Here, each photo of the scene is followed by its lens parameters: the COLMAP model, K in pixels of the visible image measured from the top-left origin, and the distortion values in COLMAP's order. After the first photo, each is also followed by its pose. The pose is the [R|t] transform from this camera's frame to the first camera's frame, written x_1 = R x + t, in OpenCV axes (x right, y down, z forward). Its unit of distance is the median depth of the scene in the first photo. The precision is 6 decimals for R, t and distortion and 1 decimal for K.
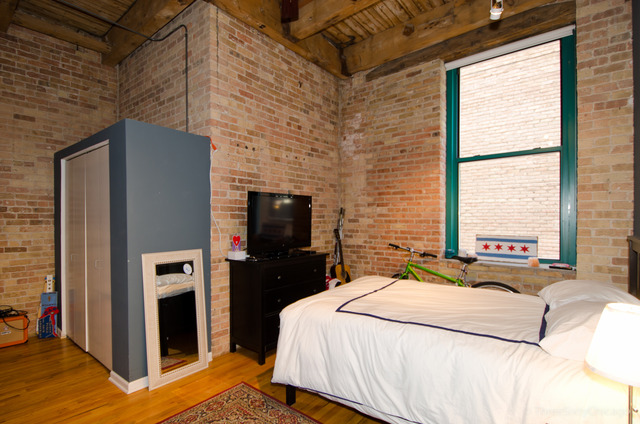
lens RADIAL K [[320.7, 0, 320.3], [0, 320.7, 213.2], [0, 0, 1]] dist [0.017309, -0.009638]
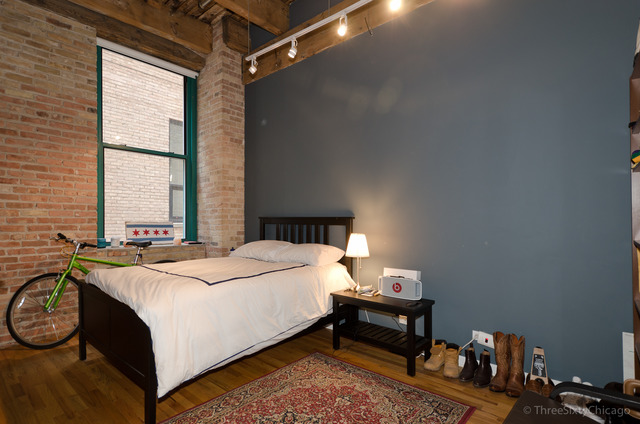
lens RADIAL K [[320.7, 0, 320.8], [0, 320.7, 209.6], [0, 0, 1]] dist [0.017309, -0.009638]
pose [[0.047268, 0.035173, 0.998263, -0.490538], [-0.022457, 0.999165, -0.034141, 0.046232], [-0.998630, -0.020805, 0.048019, 0.312175]]
